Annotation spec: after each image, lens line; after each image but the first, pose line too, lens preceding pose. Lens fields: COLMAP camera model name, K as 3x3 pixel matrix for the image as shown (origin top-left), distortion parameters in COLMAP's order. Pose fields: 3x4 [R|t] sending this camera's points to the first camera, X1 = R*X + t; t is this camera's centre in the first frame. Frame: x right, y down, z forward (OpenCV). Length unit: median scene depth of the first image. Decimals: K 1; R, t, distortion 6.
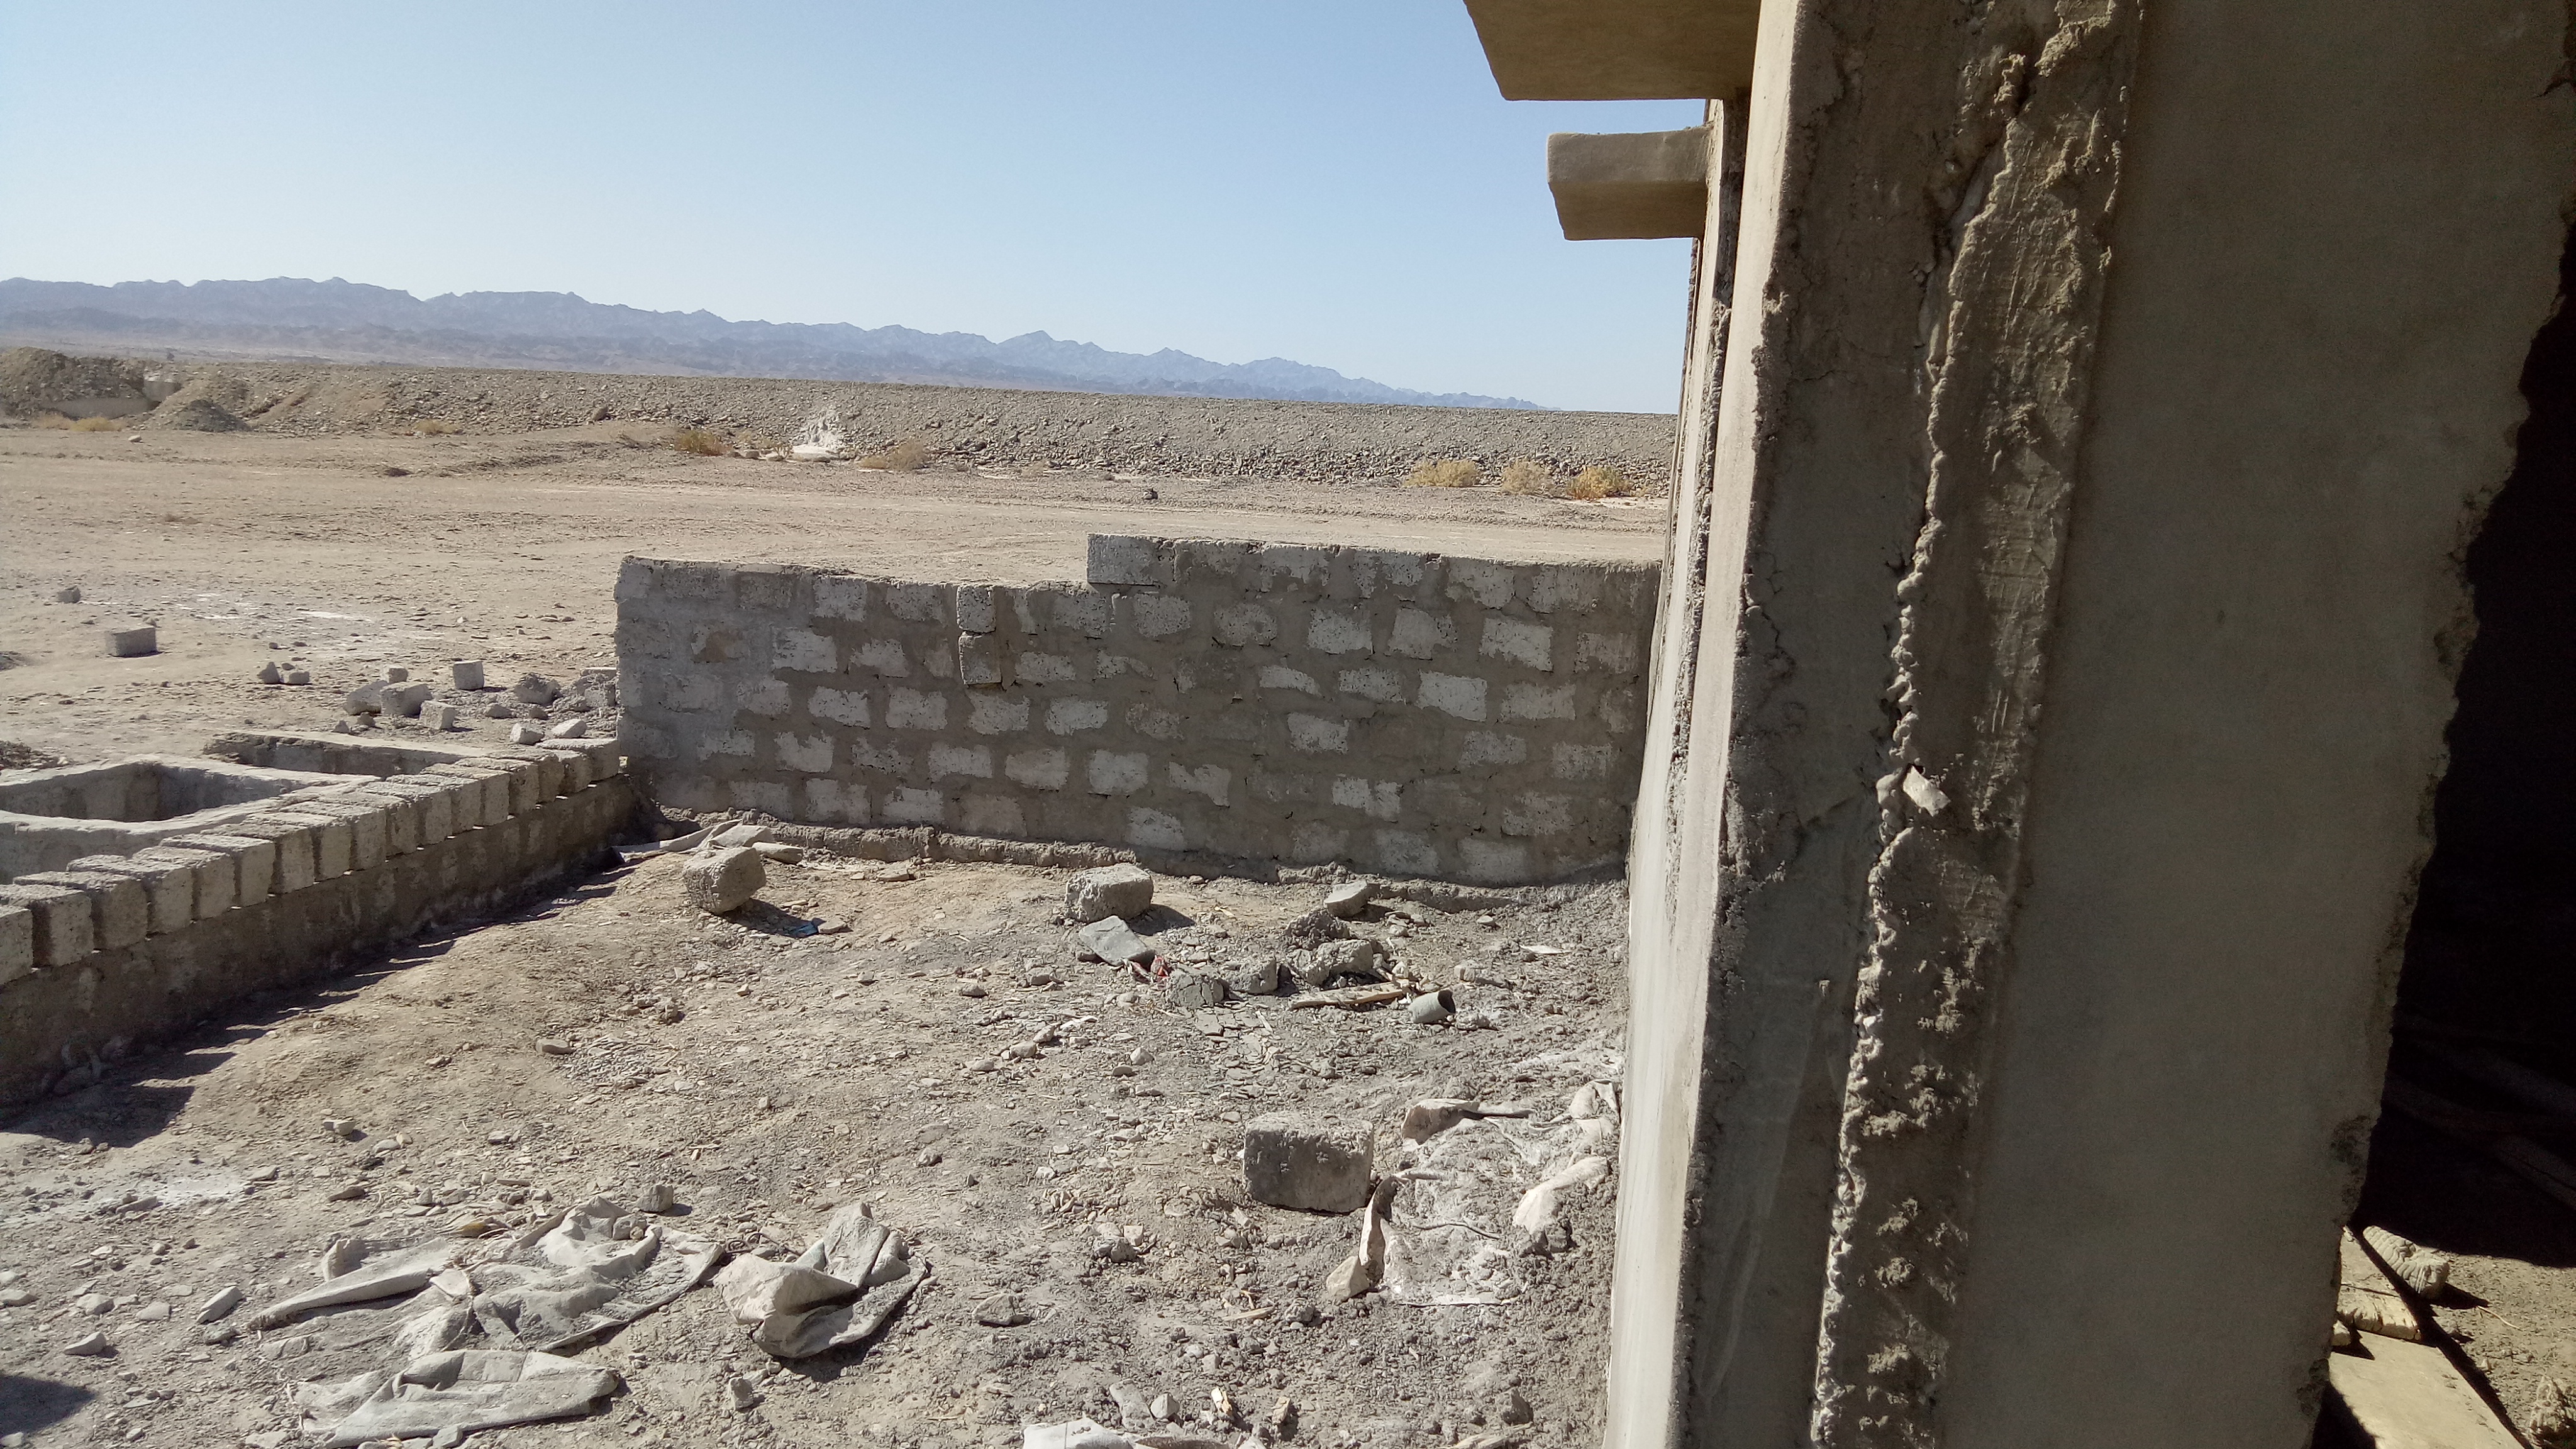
lens RADIAL K [[1889.7, 0, 1289.7], [0, 1889.7, 716.8], [0, 0, 1]] dist [0.019617, -0.010647]
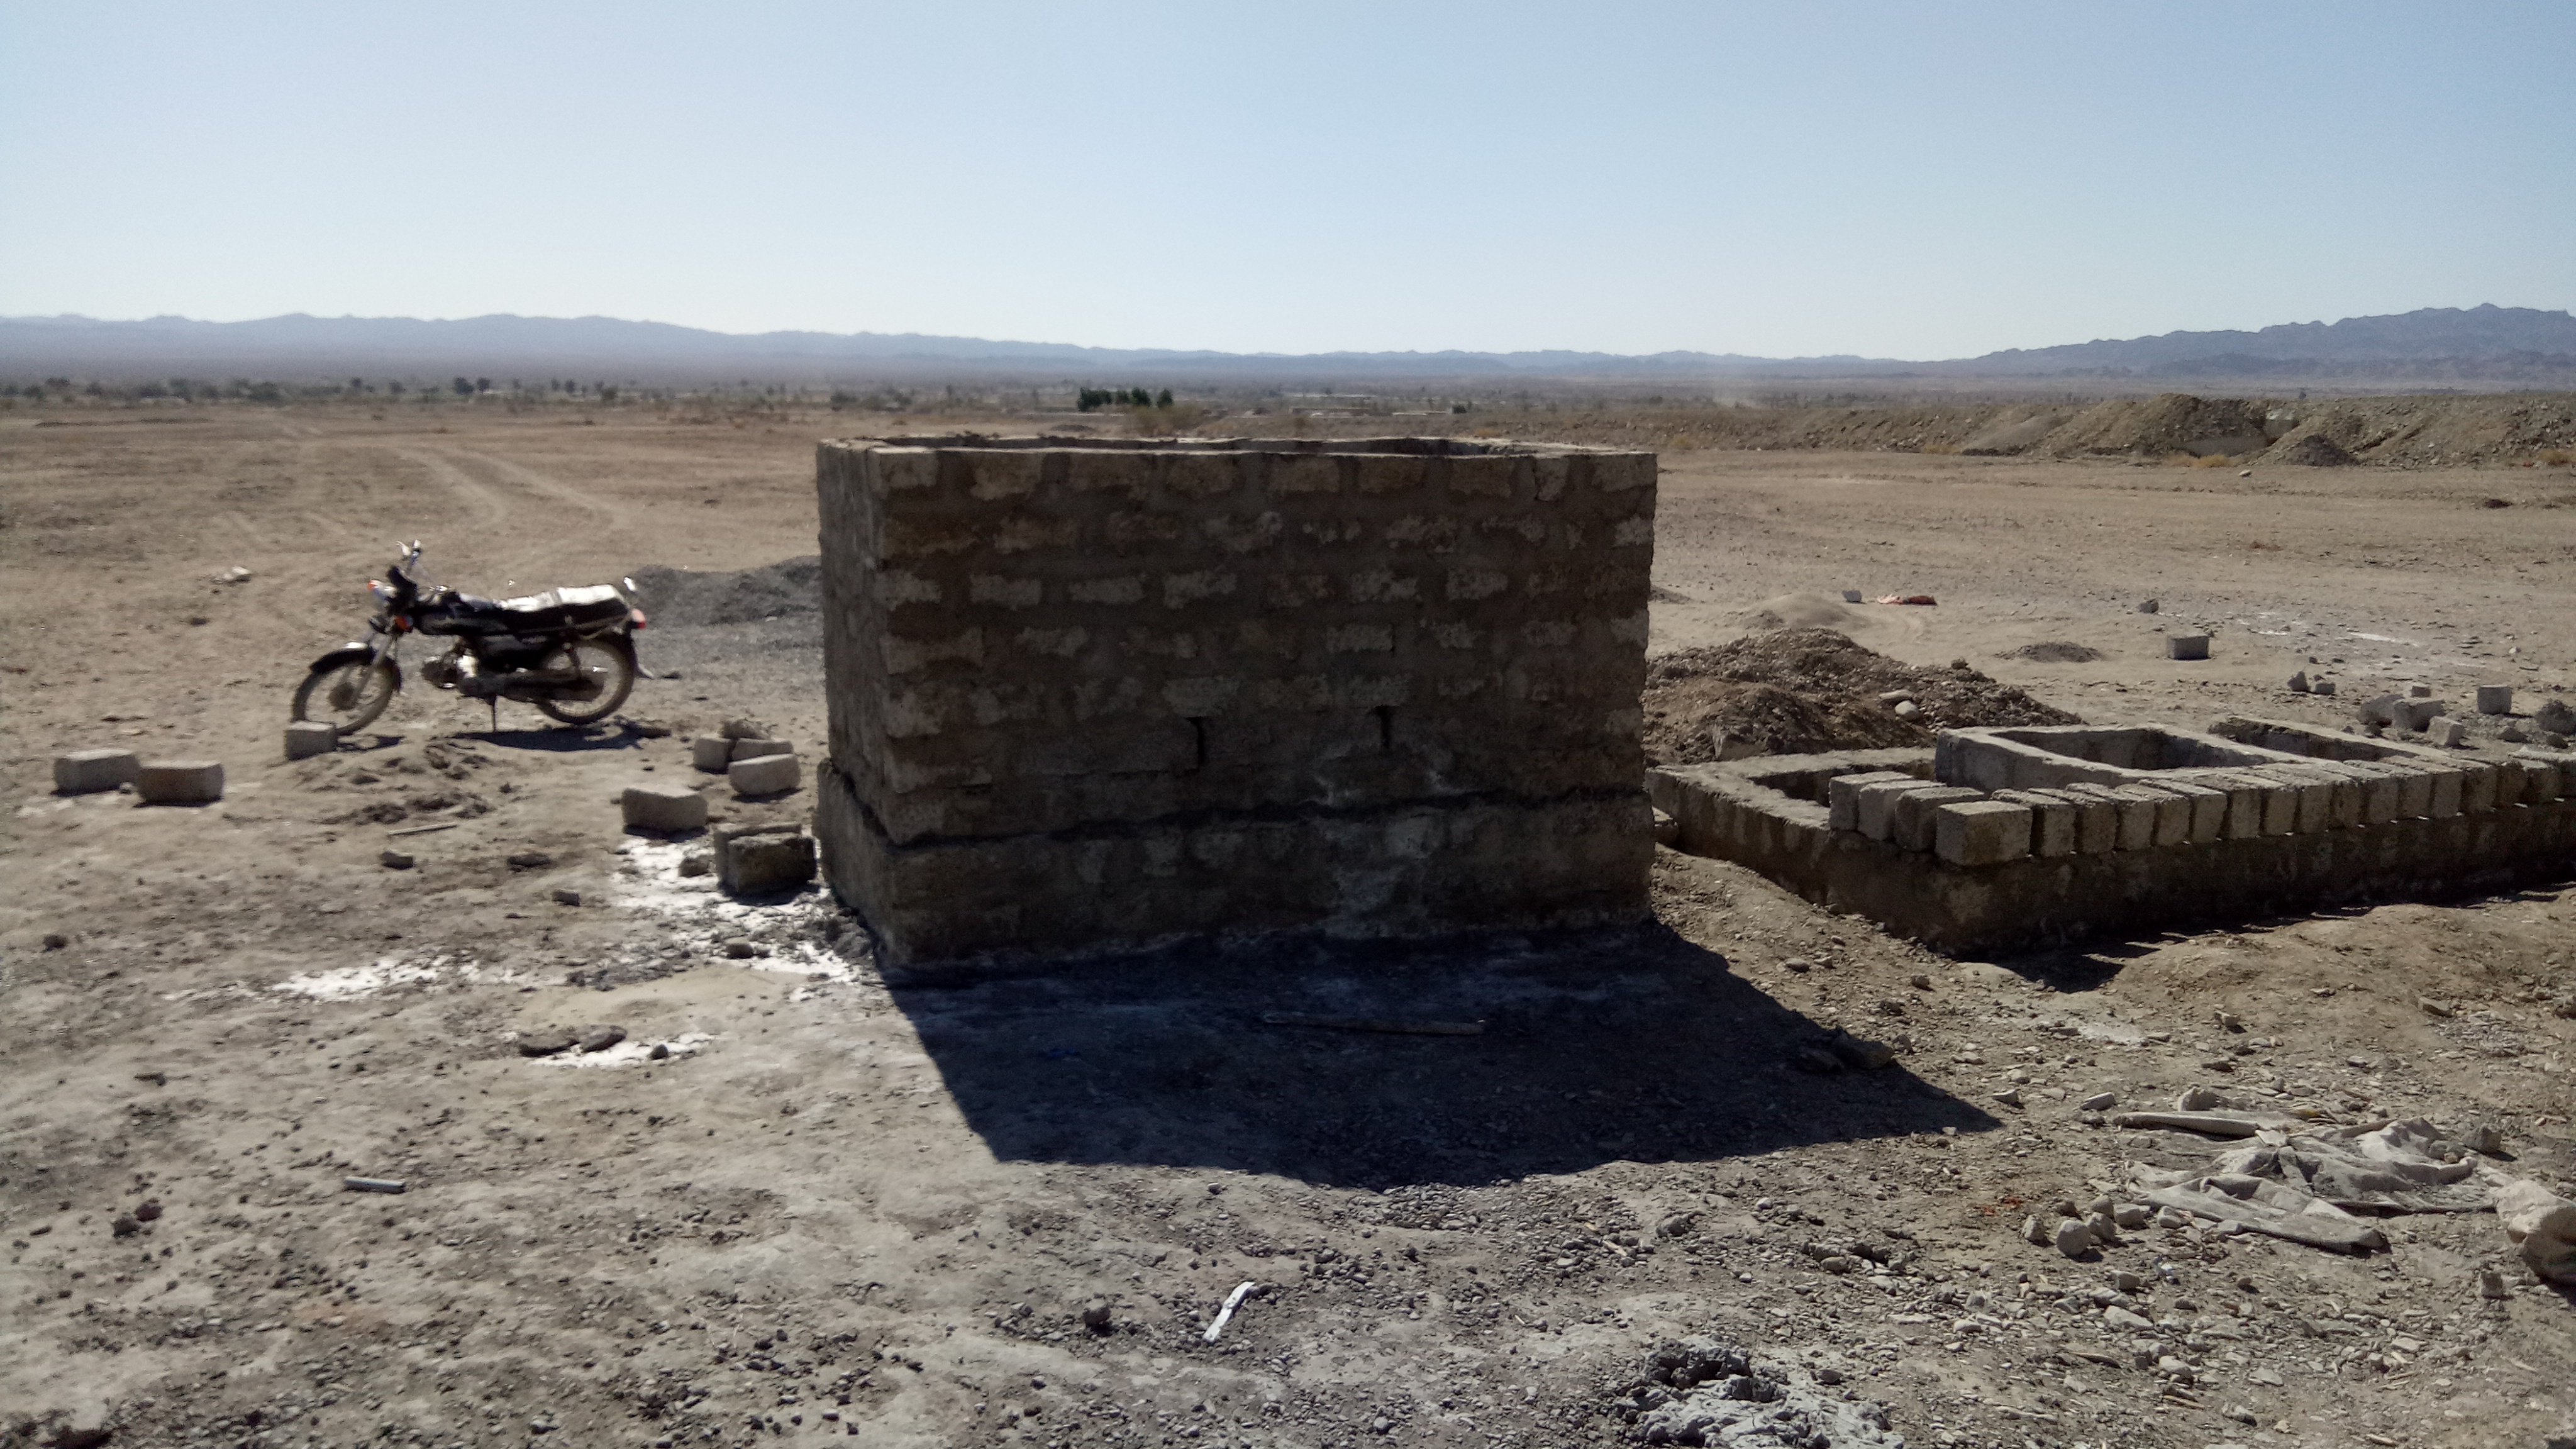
lens RADIAL K [[1889.7, 0, 1286.6], [0, 1889.7, 725.5], [0, 0, 1]] dist [0.019617, -0.010647]
pose [[0.531322, 0.101273, -0.841095, 0.150815], [-0.113087, 0.992422, 0.048056, 0.033649], [0.839588, 0.069584, 0.538748, -0.139498]]
